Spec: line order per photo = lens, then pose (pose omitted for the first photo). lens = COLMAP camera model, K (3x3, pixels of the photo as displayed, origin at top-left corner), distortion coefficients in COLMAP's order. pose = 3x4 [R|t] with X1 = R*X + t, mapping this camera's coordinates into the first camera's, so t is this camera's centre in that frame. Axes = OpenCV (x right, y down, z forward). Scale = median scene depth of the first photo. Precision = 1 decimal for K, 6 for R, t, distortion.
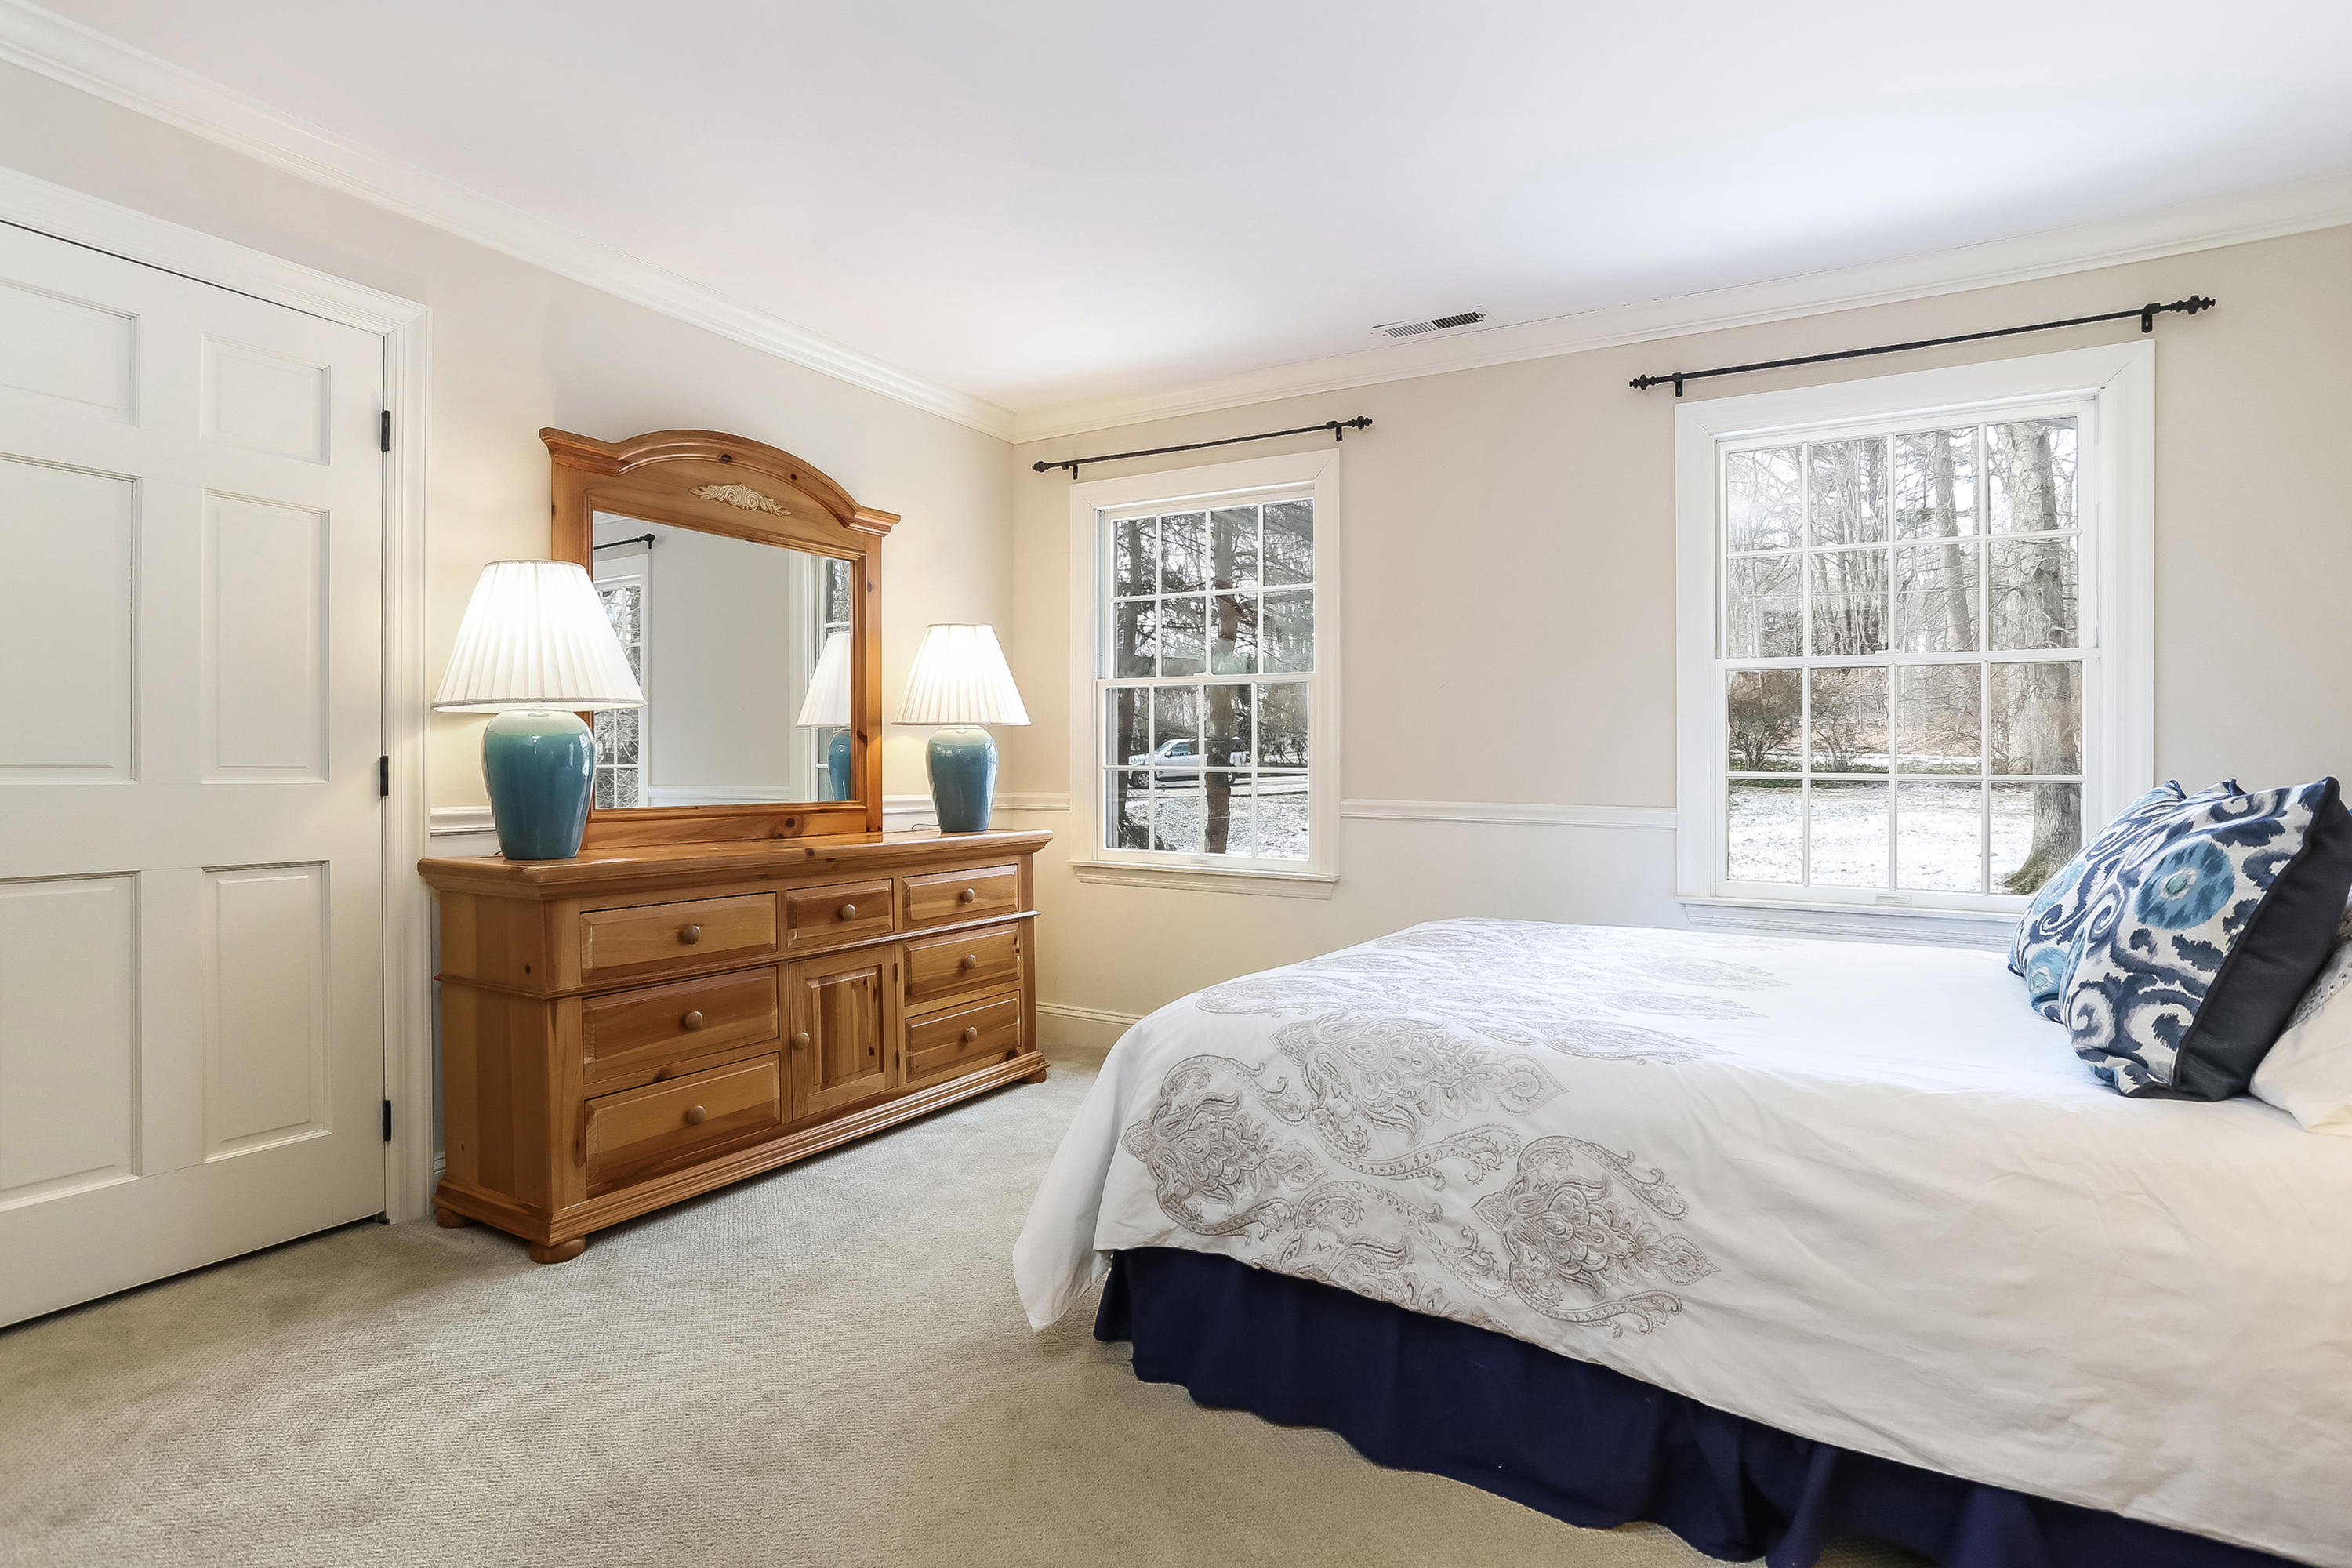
lens RADIAL K [[1150.4, 0, 1173.3], [0, 1150.4, 771.4], [0, 0, 1]] dist [-0.030686, 0.000991]
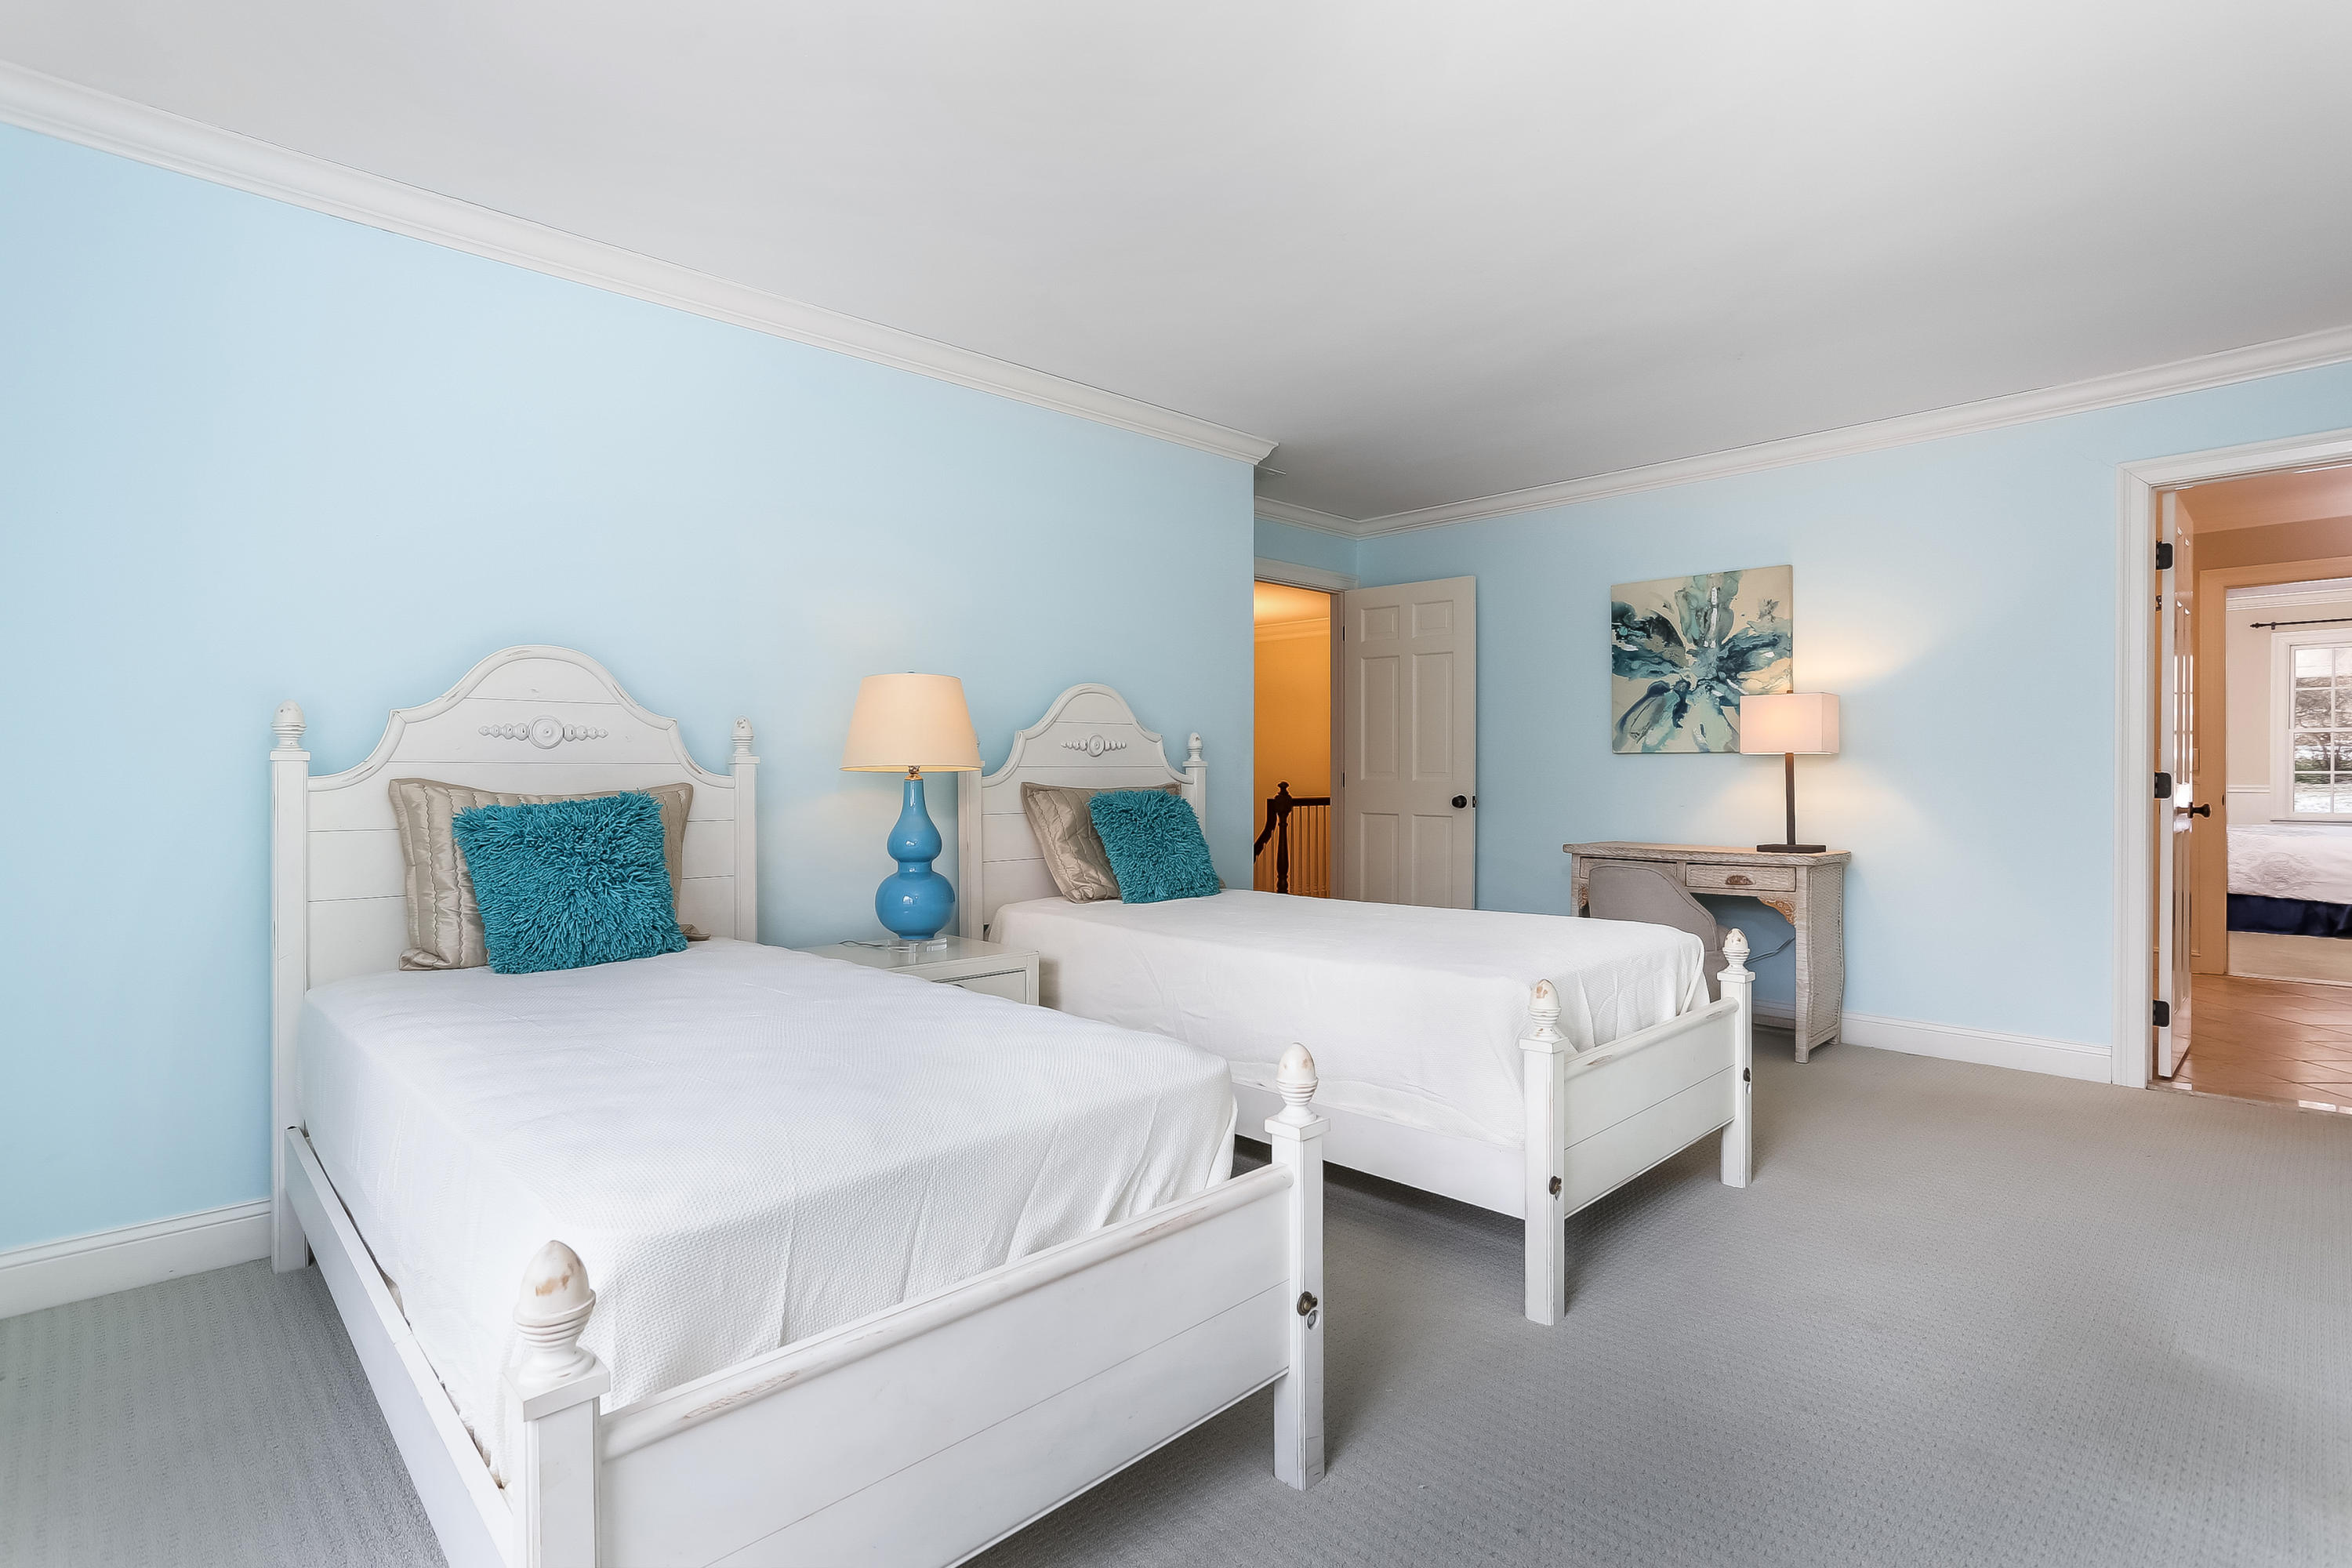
lens RADIAL K [[1150.4, 0, 1173.3], [0, 1150.4, 771.4], [0, 0, 1]] dist [-0.030686, 0.000991]
pose [[0.962737, -0.007762, -0.270327, -1.381139], [0.007213, 0.999969, -0.003022, -0.007053], [0.270342, 0.000960, 0.962764, -2.299681]]
